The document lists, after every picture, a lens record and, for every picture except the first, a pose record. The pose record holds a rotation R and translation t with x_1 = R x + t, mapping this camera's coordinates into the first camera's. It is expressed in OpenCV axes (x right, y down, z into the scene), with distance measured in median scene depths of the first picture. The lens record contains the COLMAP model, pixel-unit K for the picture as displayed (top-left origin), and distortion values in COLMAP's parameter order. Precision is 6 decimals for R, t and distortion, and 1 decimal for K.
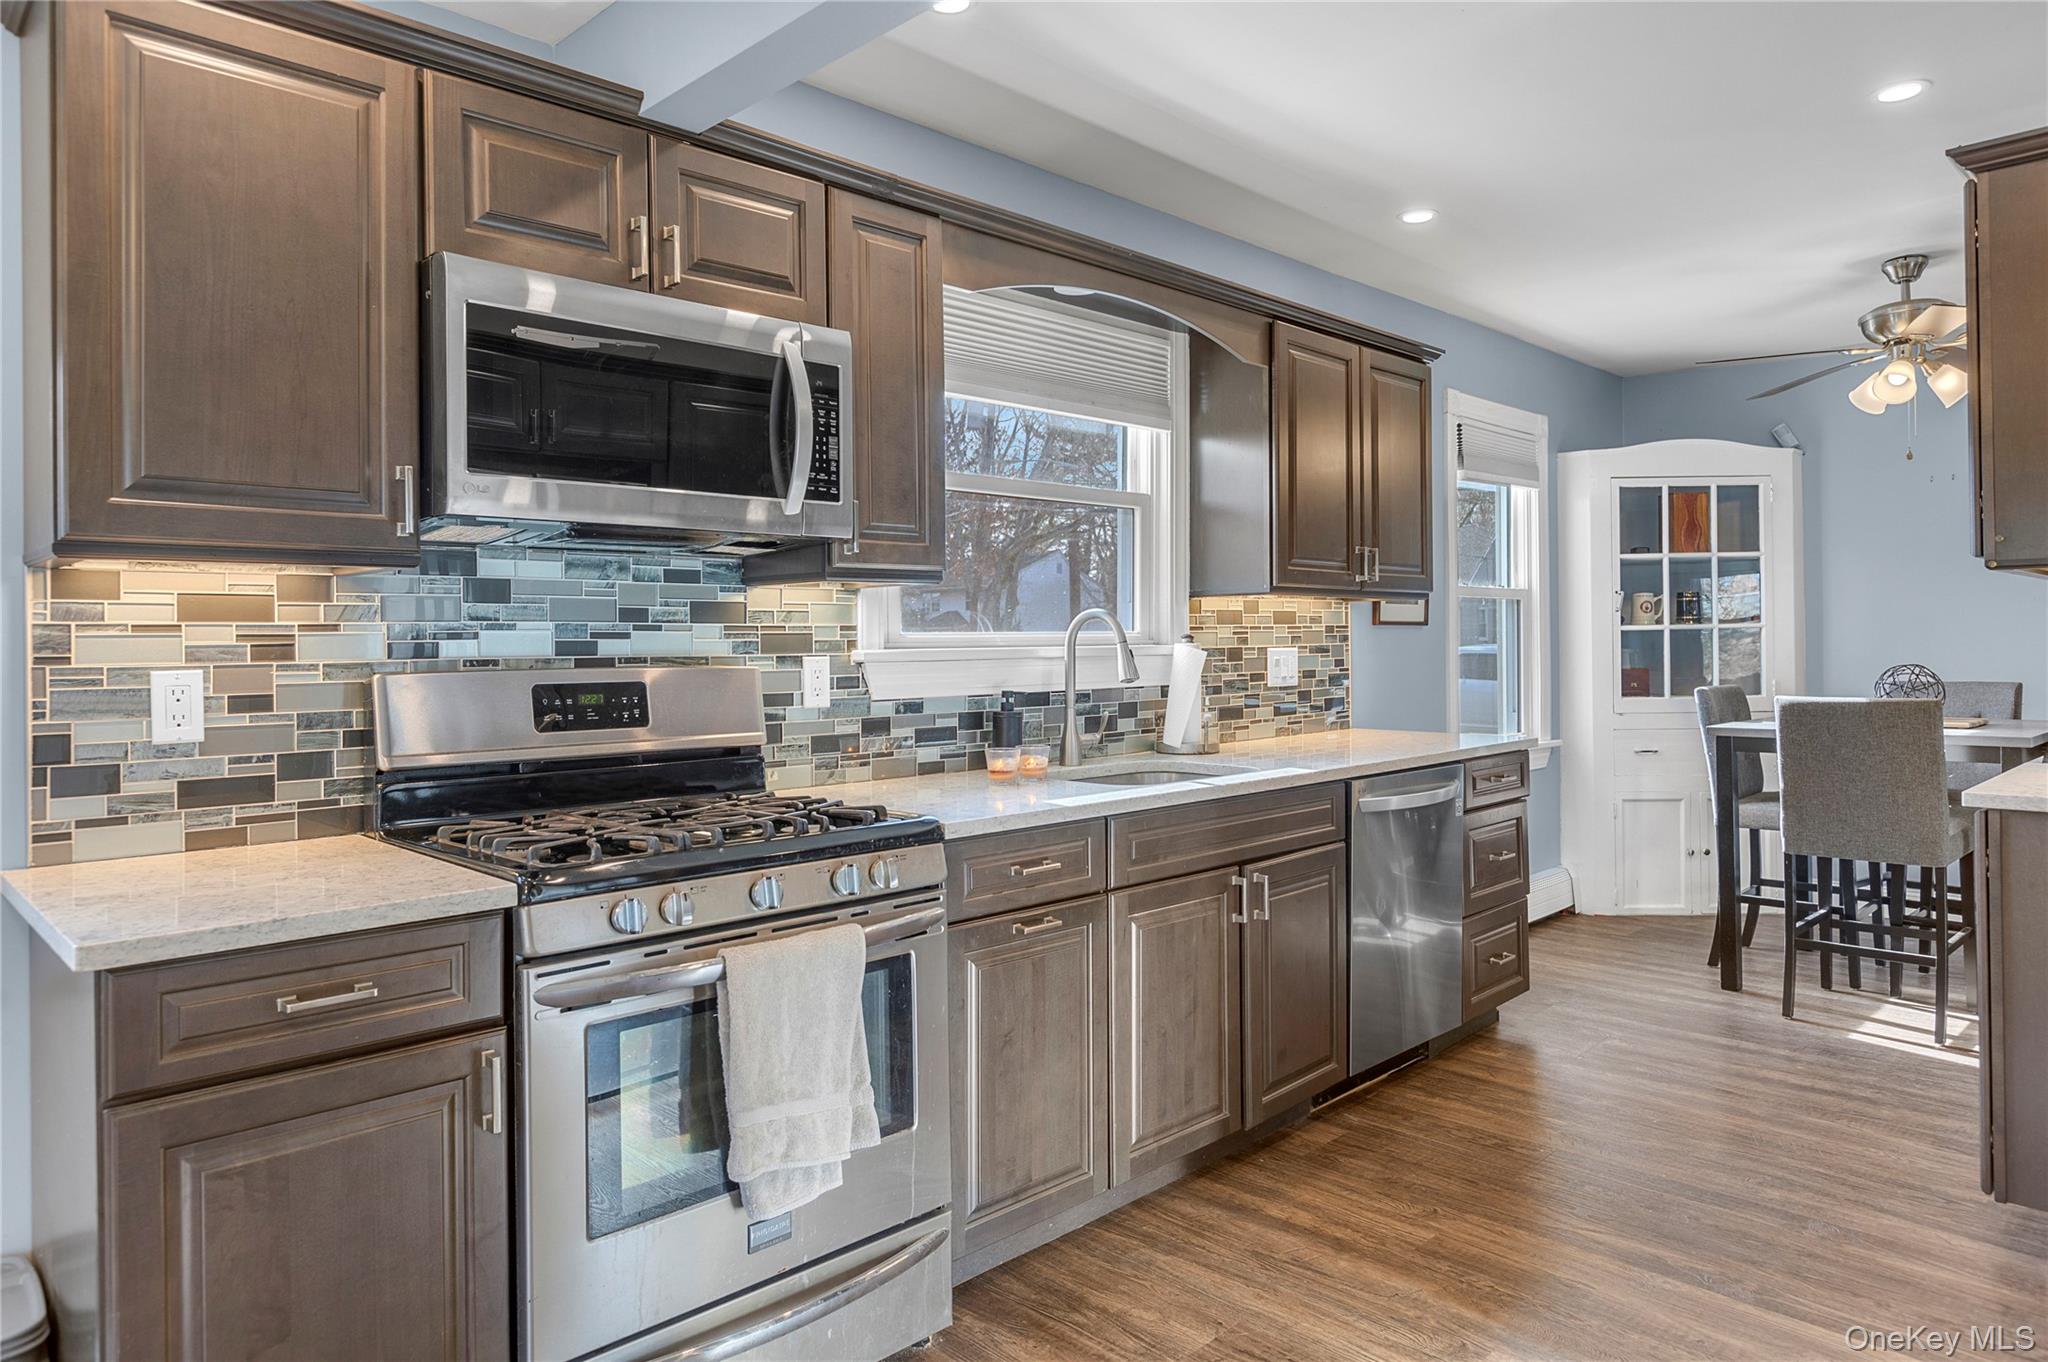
lens RADIAL K [[1275.1, 0, 1018.1], [0, 1275.1, 637.4], [0, 0, 1]] dist [-0.006270, 0.001421]
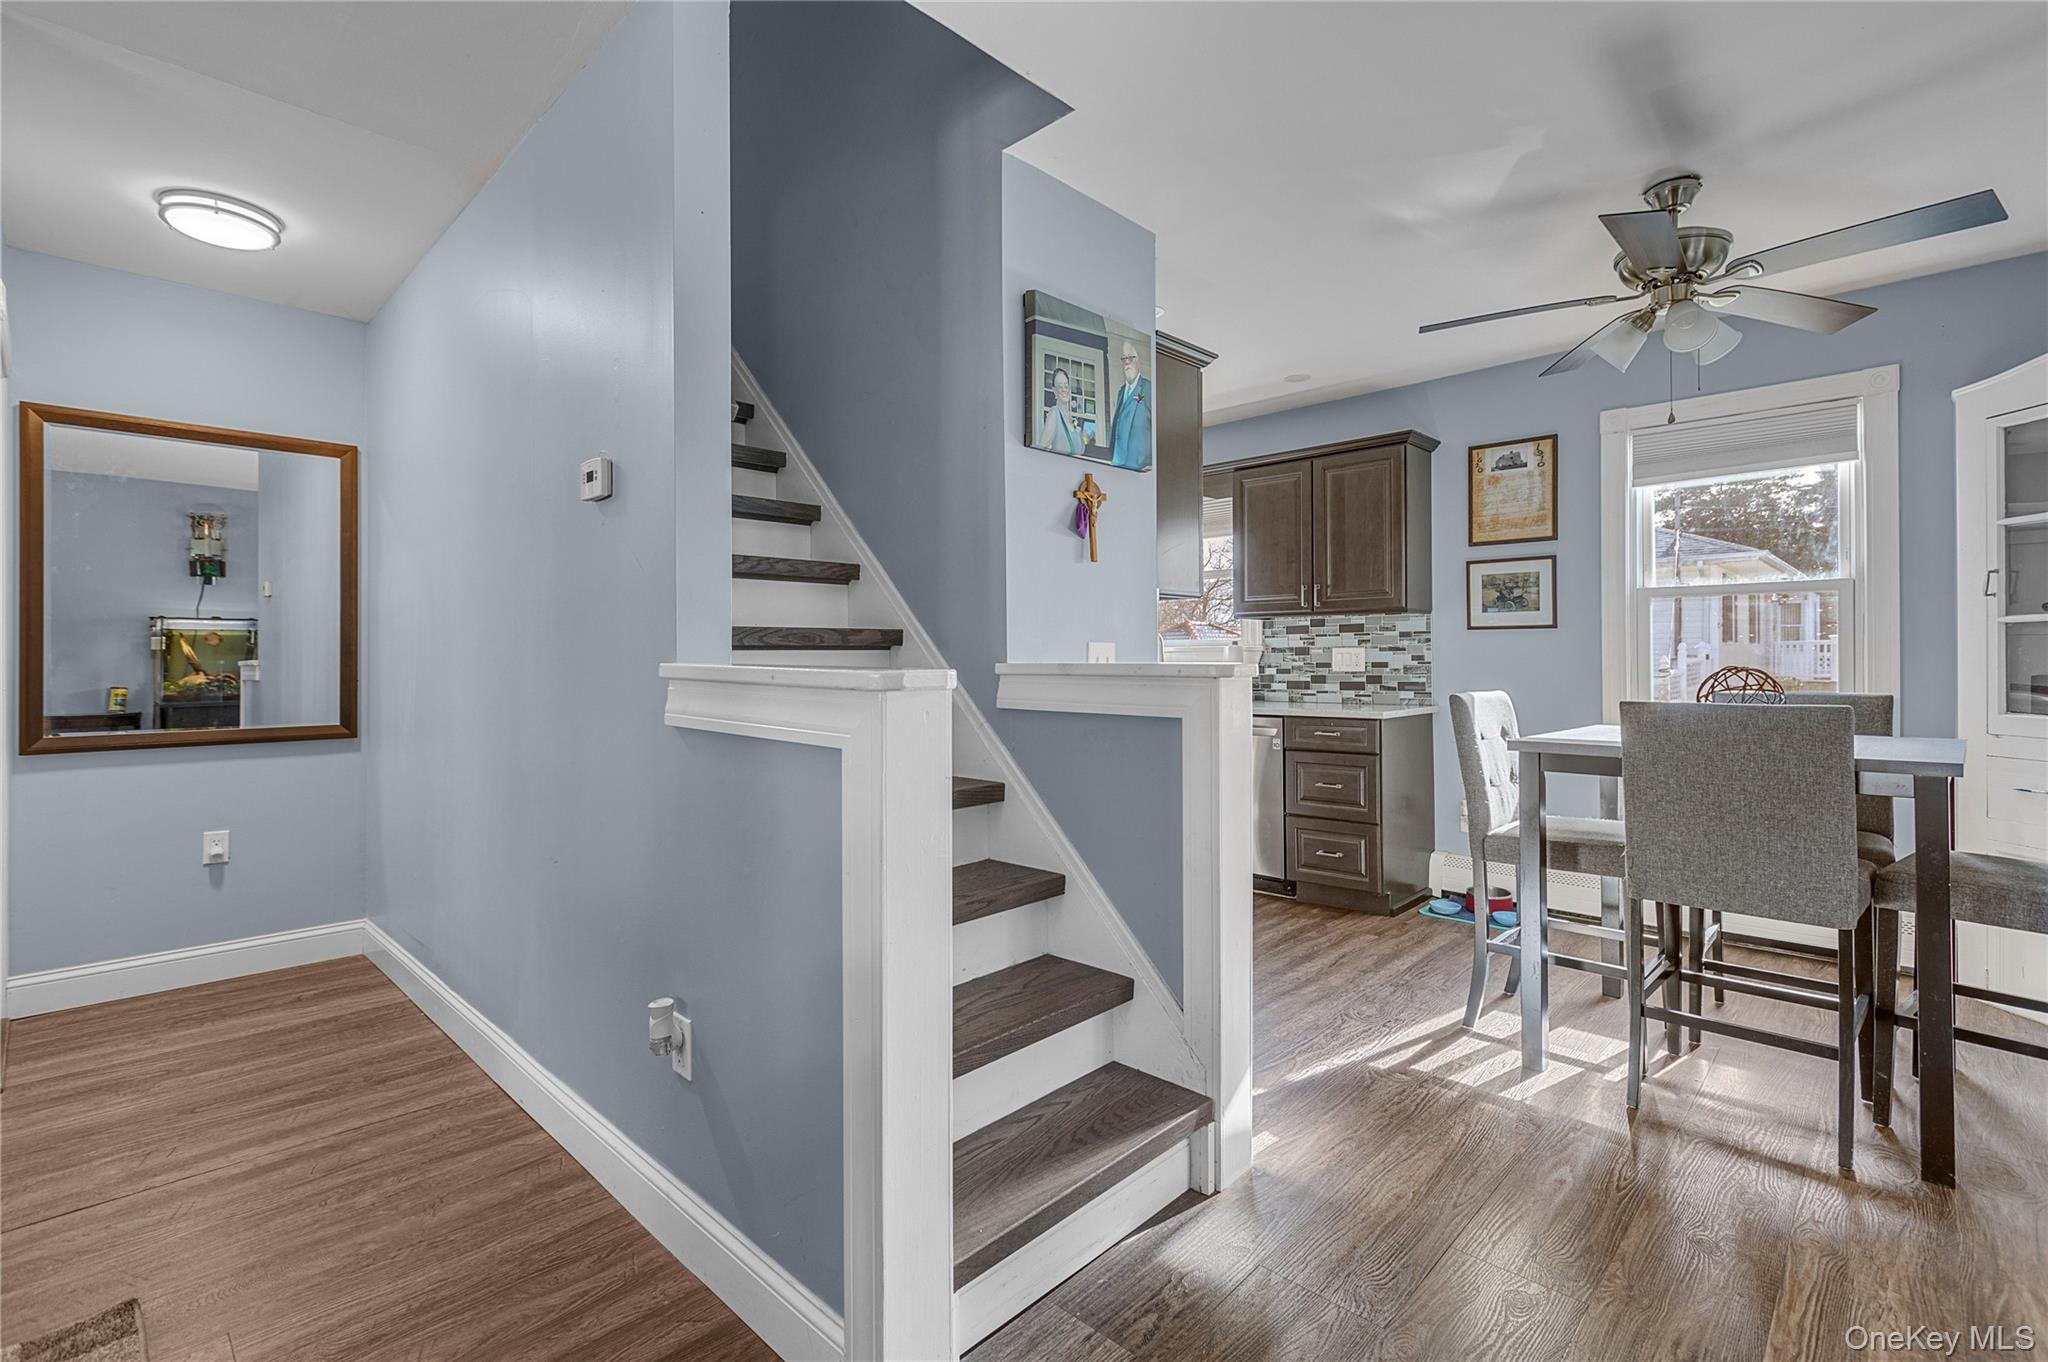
lens RADIAL K [[926.4, 0, 1021.1], [0, 926.4, 652.5], [0, 0, 1]] dist [0.000803, -0.000846]
pose [[0.021526, 0.001602, -0.999767, 1.748160], [0.005853, 0.999981, 0.001728, 0.013402], [0.999751, -0.005889, 0.021516, 0.736304]]
